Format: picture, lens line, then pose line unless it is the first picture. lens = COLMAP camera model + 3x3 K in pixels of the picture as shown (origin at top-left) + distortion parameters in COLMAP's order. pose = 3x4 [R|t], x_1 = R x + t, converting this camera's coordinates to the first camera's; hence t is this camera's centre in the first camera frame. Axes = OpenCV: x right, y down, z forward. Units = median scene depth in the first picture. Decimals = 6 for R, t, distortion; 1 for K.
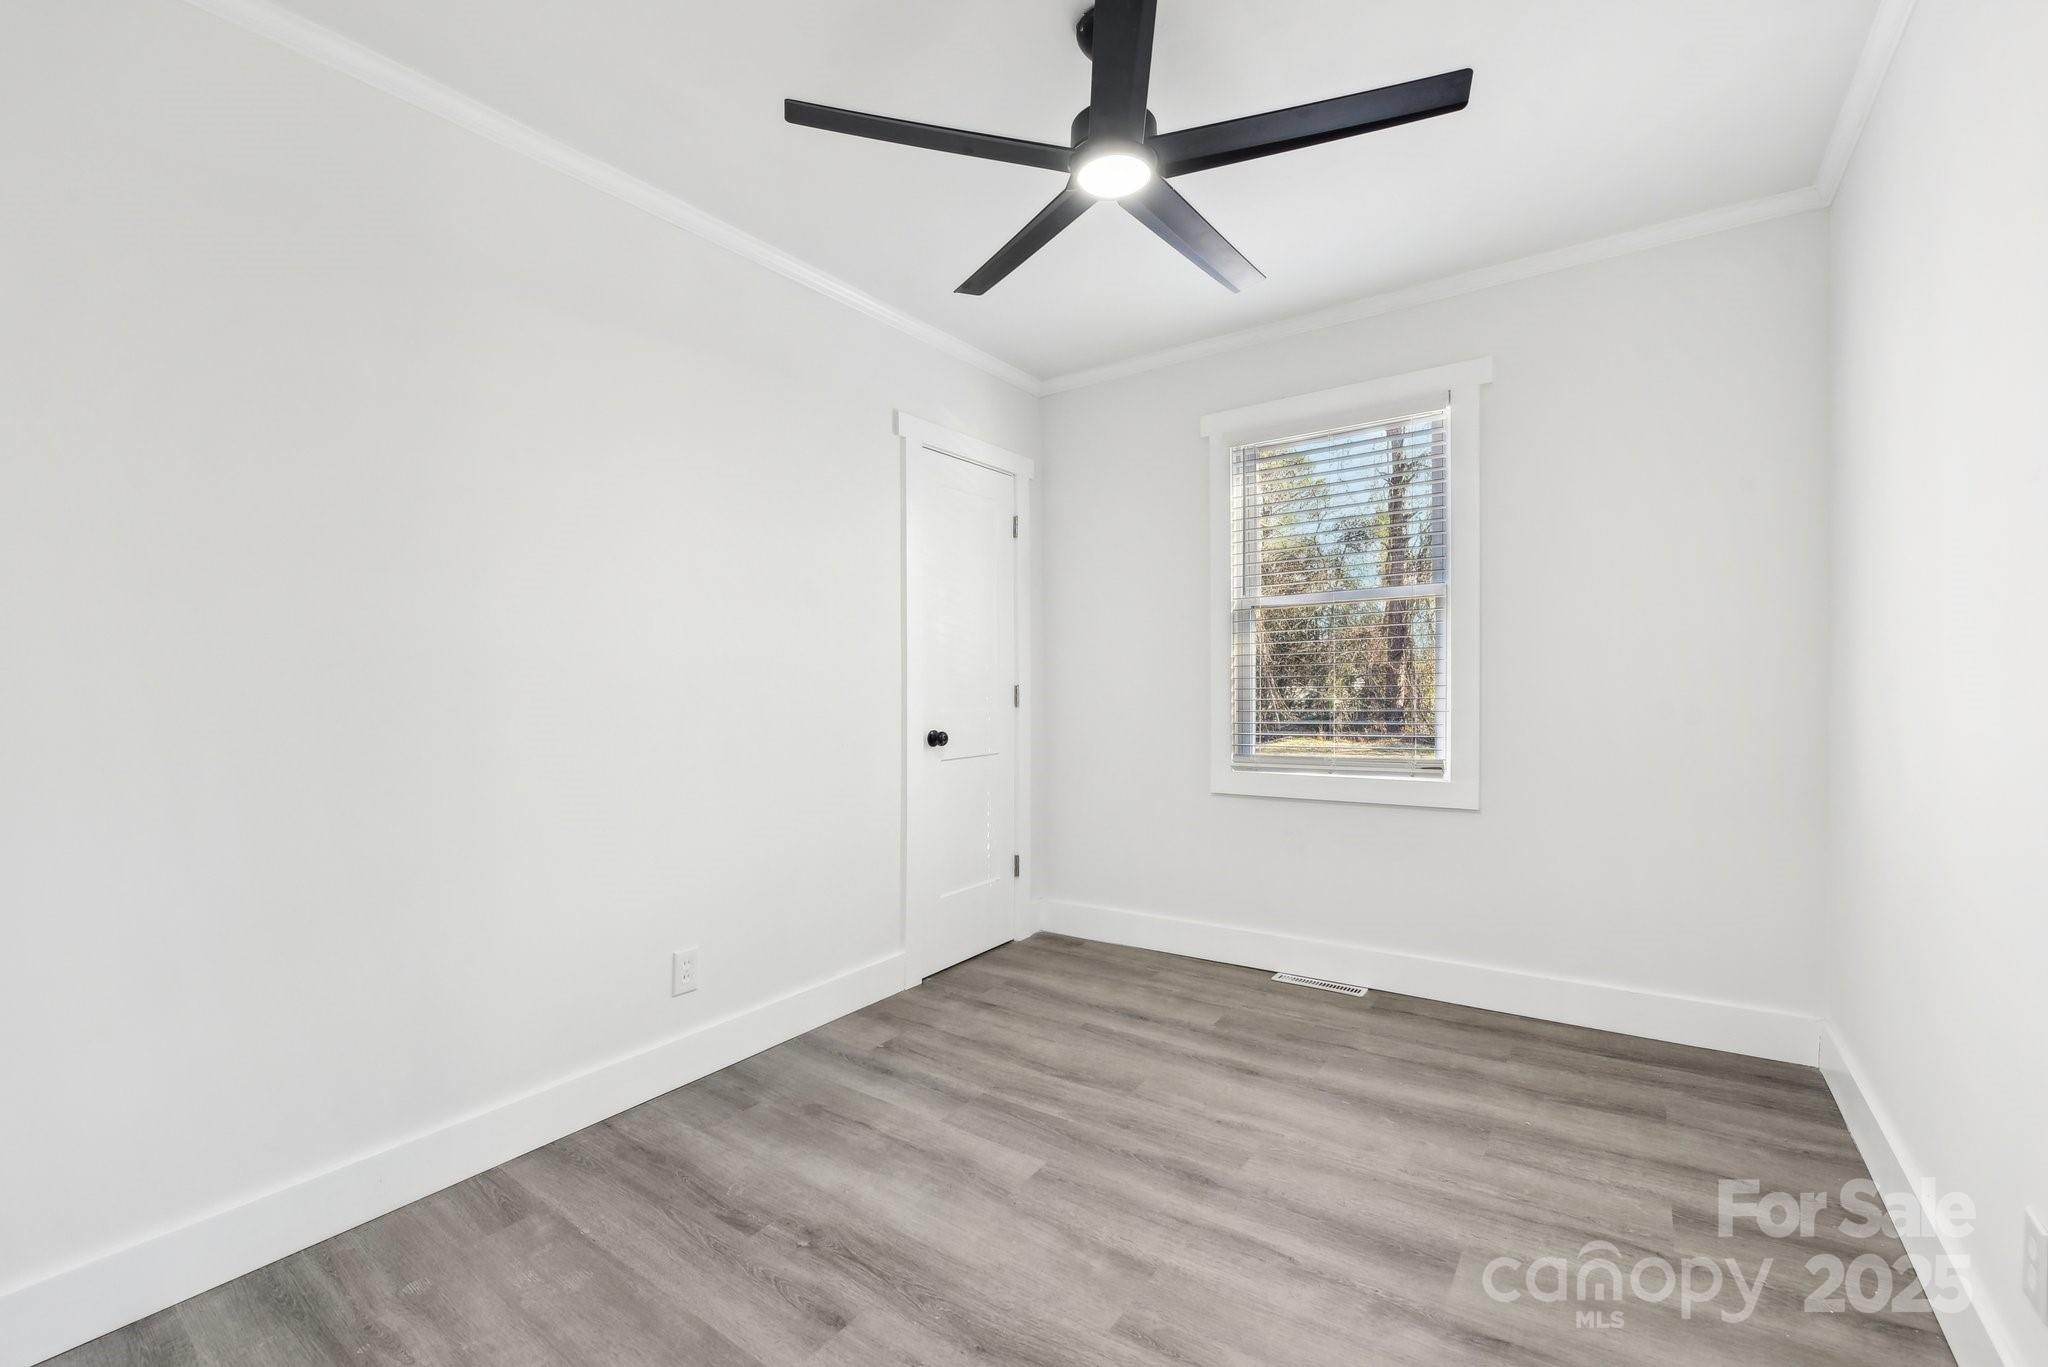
lens RADIAL K [[884.1, 0, 1030.6], [0, 884.1, 692.5], [0, 0, 1]] dist [-0.006874, 0.000185]
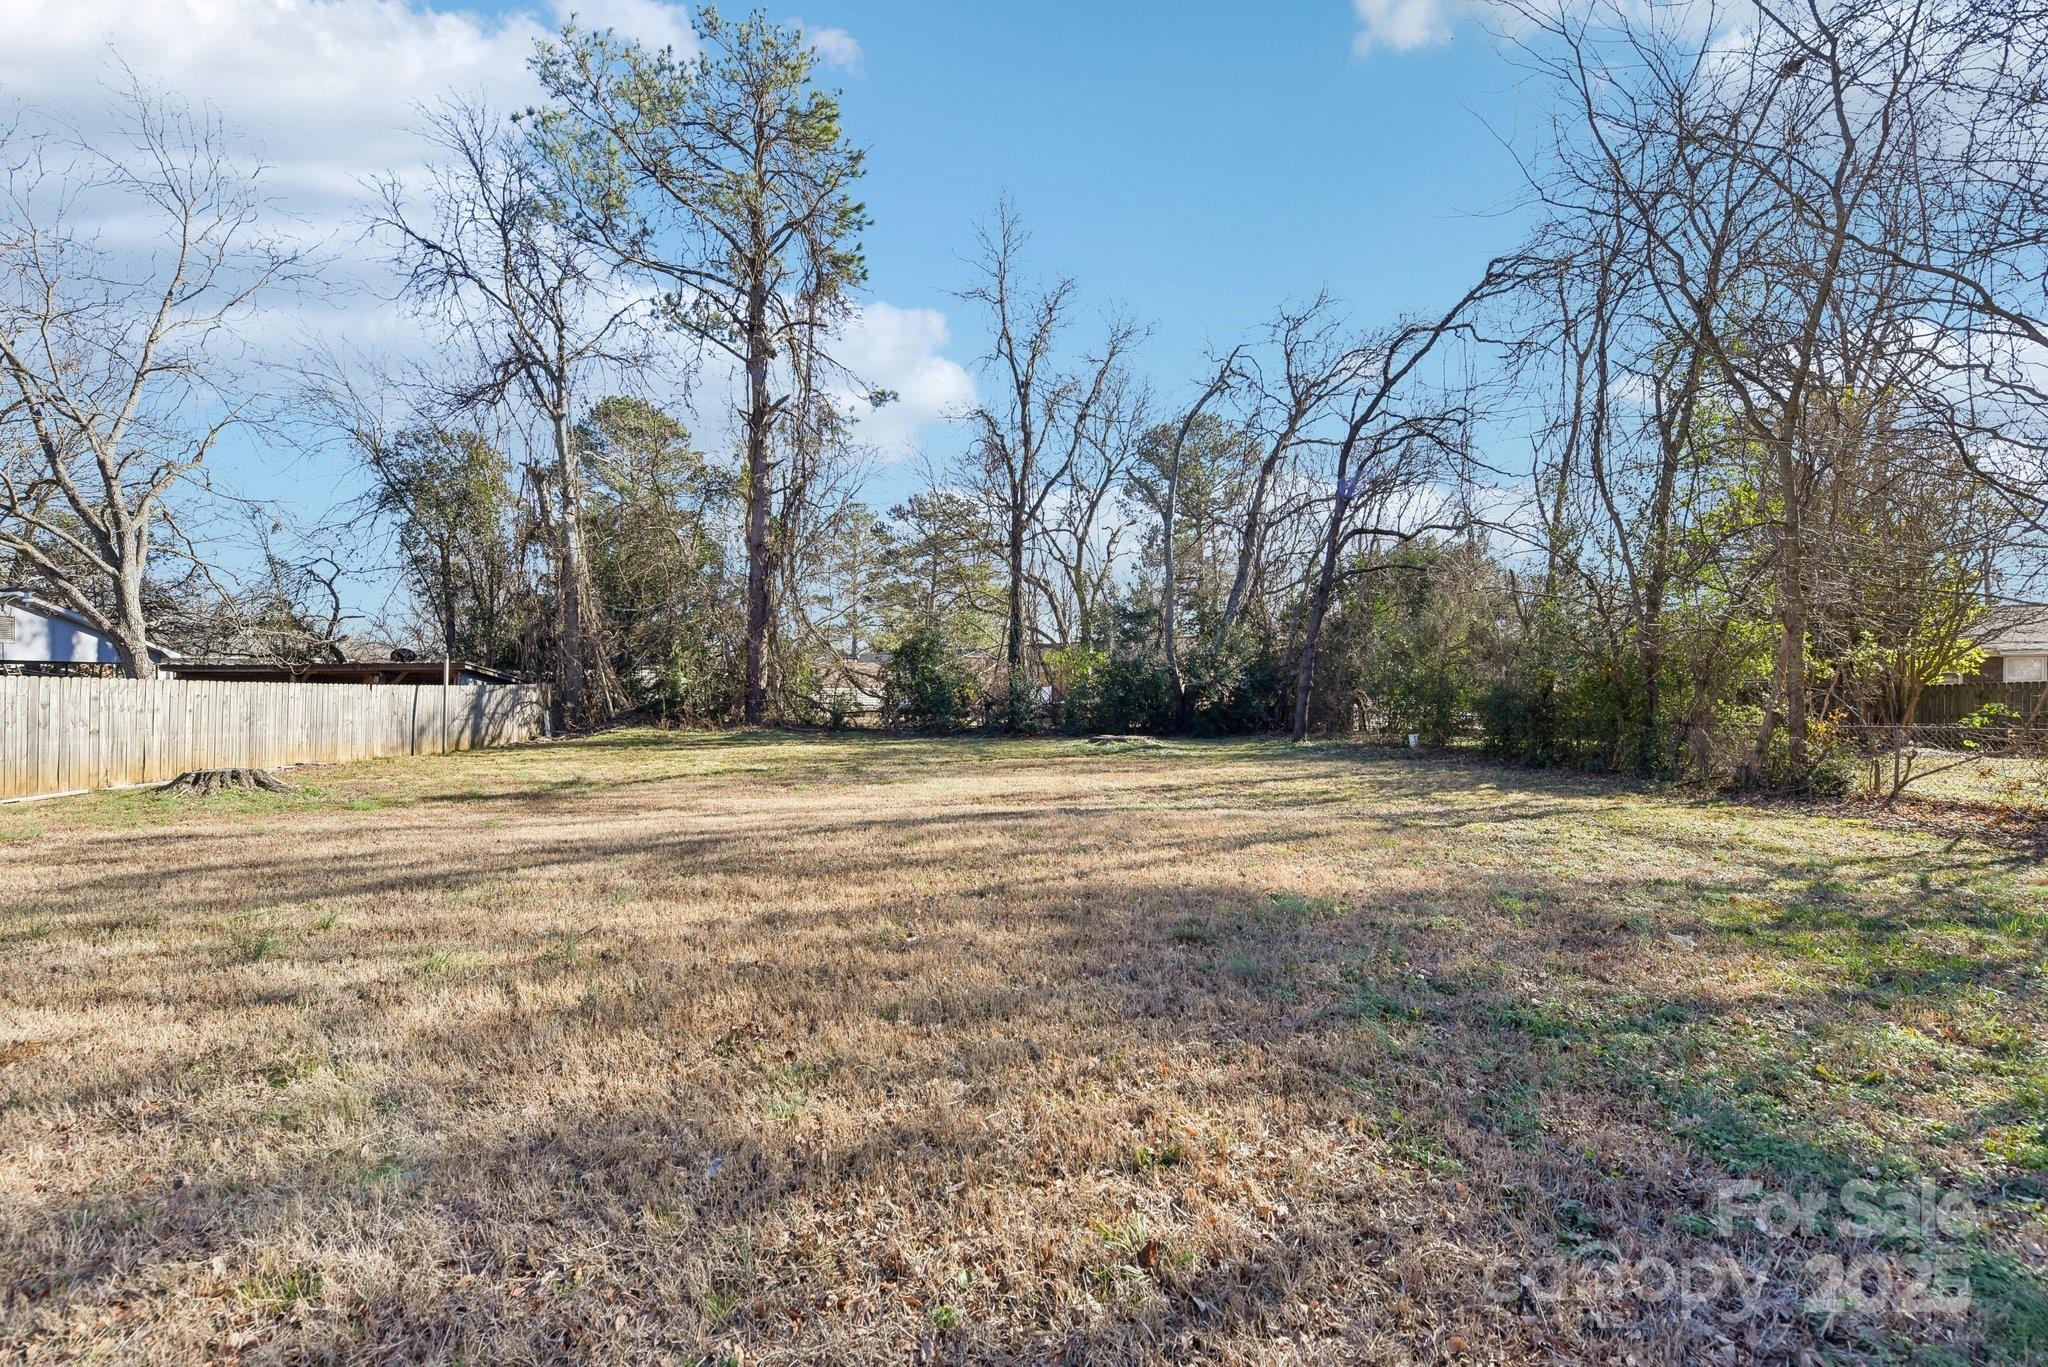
lens RADIAL K [[827.9, 0, 1018.4], [0, 827.9, 683.2], [0, 0, 1]] dist [0.000603, 0.000018]
pose [[0.769051, -0.007415, 0.639144, 0.093041], [0.002466, 0.999960, 0.008633, 0.004845], [-0.639183, -0.005063, 0.769038, 0.215897]]
